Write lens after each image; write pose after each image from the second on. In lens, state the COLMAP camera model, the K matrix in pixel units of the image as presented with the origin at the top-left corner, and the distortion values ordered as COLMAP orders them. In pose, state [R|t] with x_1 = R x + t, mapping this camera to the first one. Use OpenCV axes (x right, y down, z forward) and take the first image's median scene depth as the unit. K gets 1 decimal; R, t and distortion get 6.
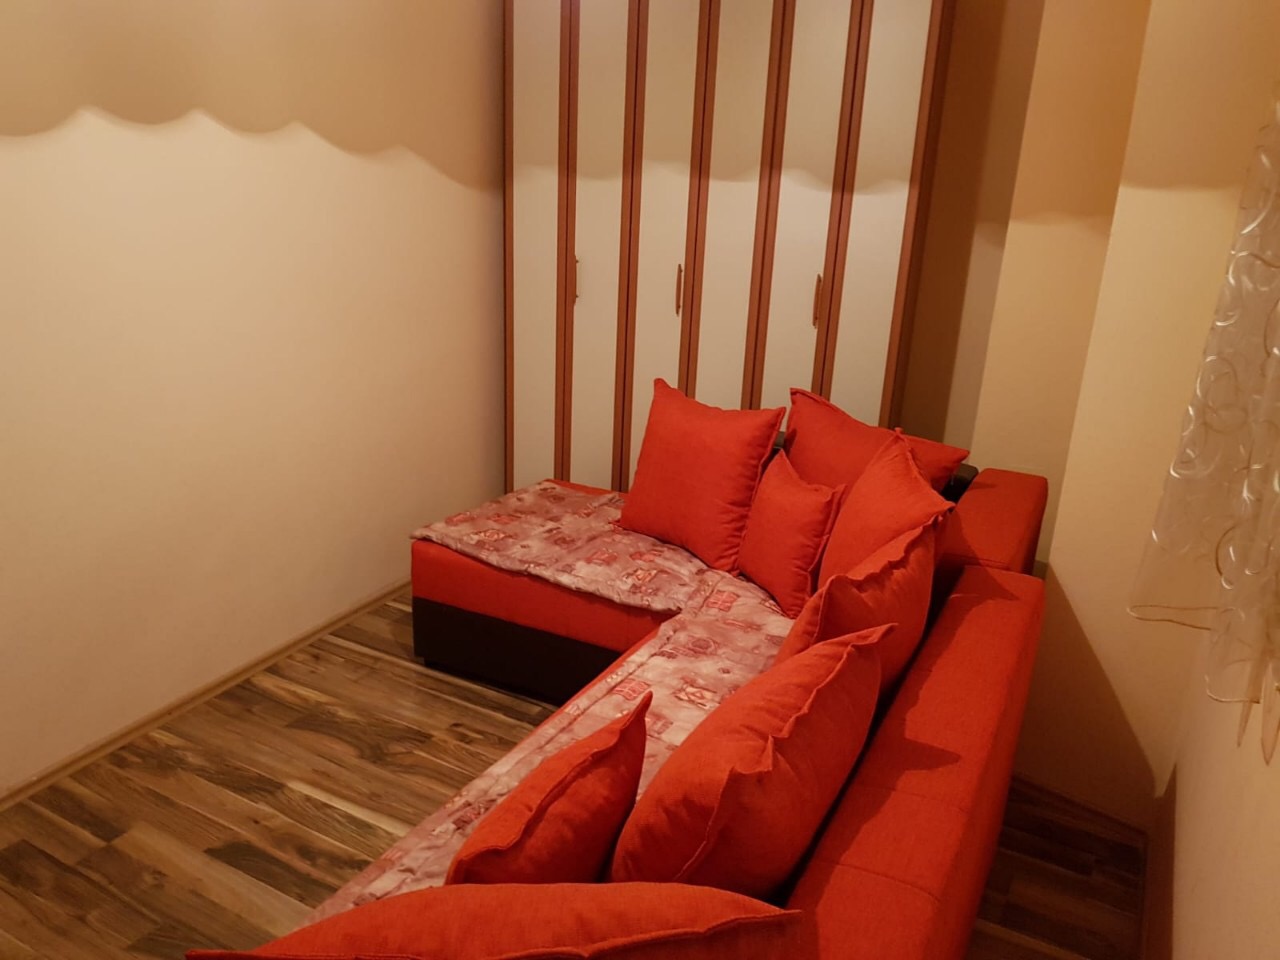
lens RADIAL K [[1012.7, 0, 645.1], [0, 1012.7, 497.2], [0, 0, 1]] dist [0.127370, -0.191481]
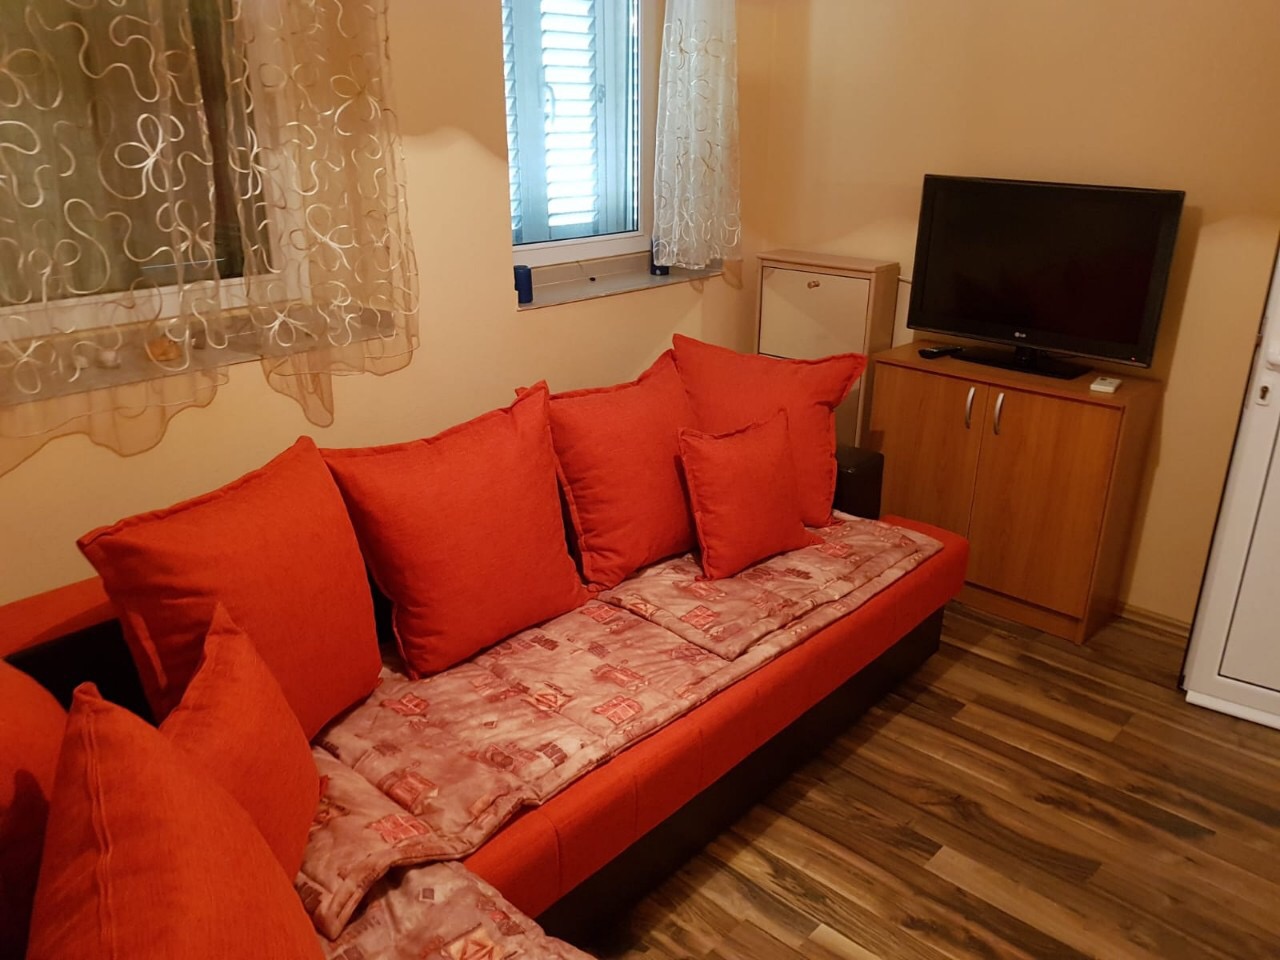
lens RADIAL K [[1012.7, 0, 645.1], [0, 1012.7, 497.2], [0, 0, 1]] dist [0.127370, -0.191481]
pose [[-0.972696, -0.135356, 0.188525, -0.135917], [0.020869, 0.758013, 0.651906, -0.399682], [-0.231143, 0.638041, -0.734491, 1.179871]]
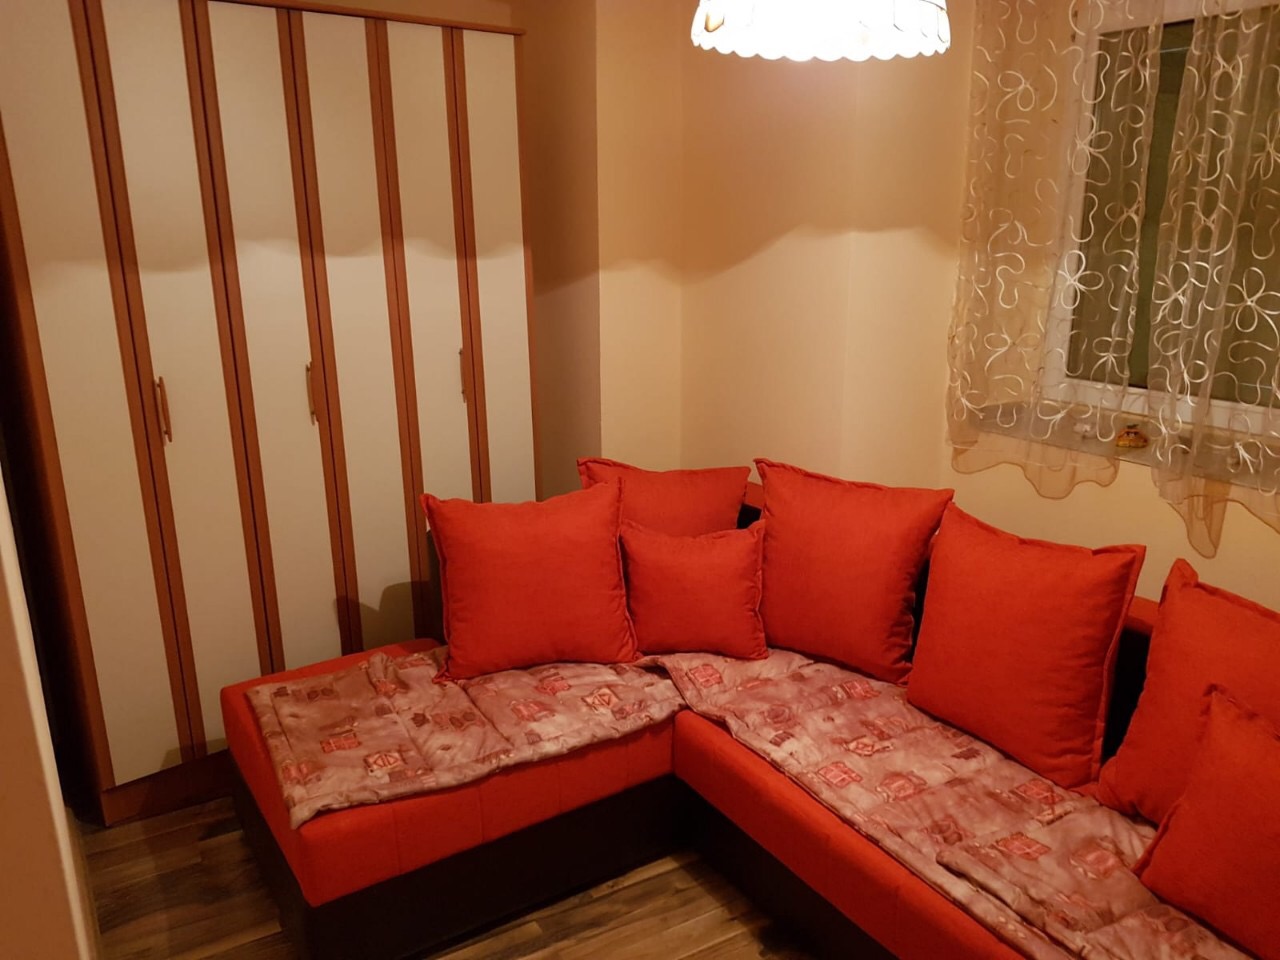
lens RADIAL K [[1012.7, 0, 645.1], [0, 1012.7, 497.2], [0, 0, 1]] dist [0.127370, -0.191481]
pose [[0.495540, -0.281503, 0.821703, -0.638115], [0.312464, 0.940466, 0.133753, -0.187431], [-0.810436, 0.190472, 0.553998, 0.440175]]
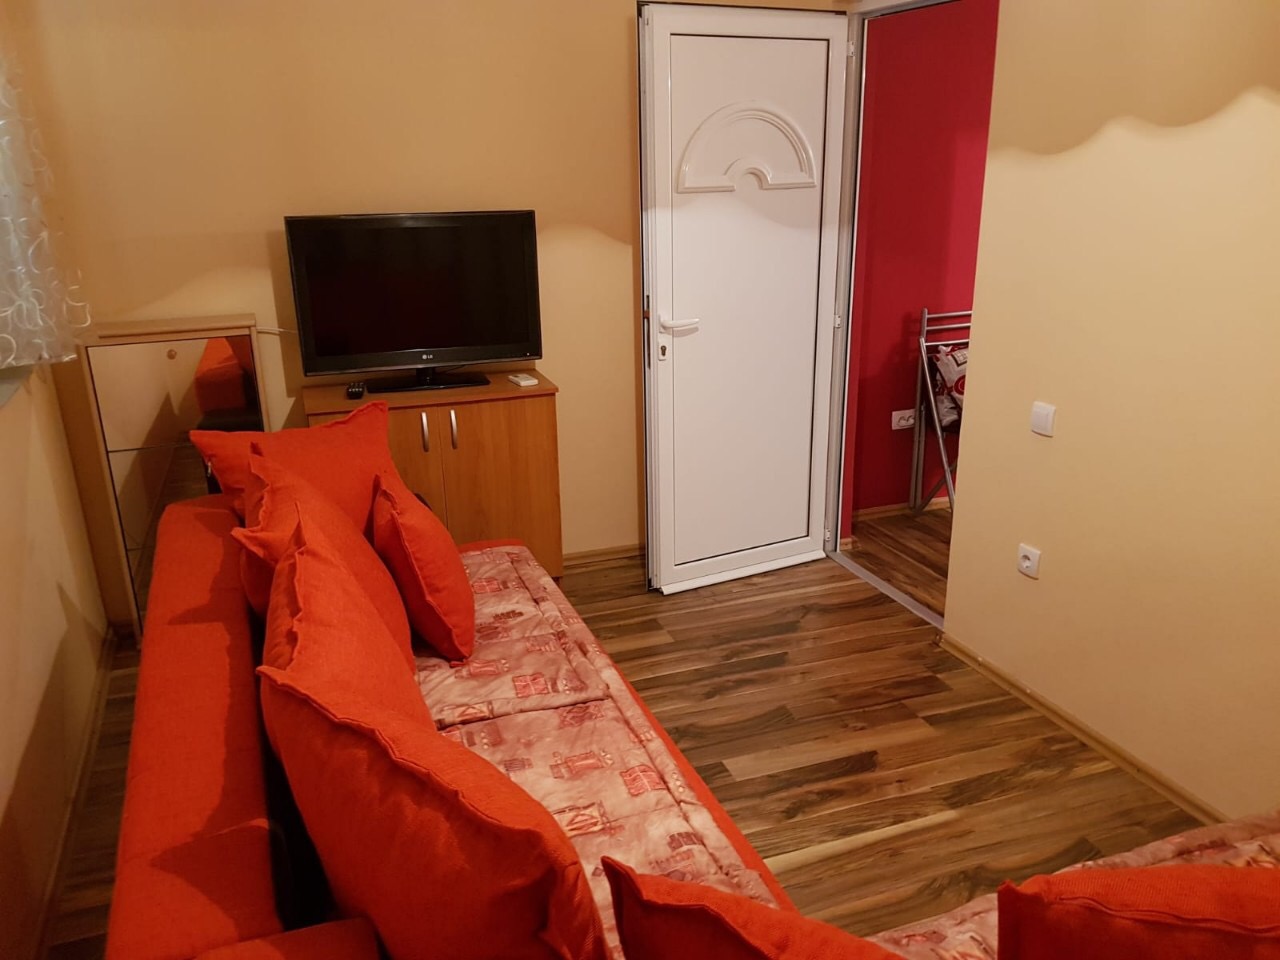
lens RADIAL K [[1012.7, 0, 645.1], [0, 1012.7, 497.2], [0, 0, 1]] dist [0.127370, -0.191481]
pose [[-0.649469, 0.217787, -0.728532, 0.406891], [-0.262171, 0.835220, 0.483399, -0.302064], [0.713762, 0.504953, -0.485352, 0.996089]]
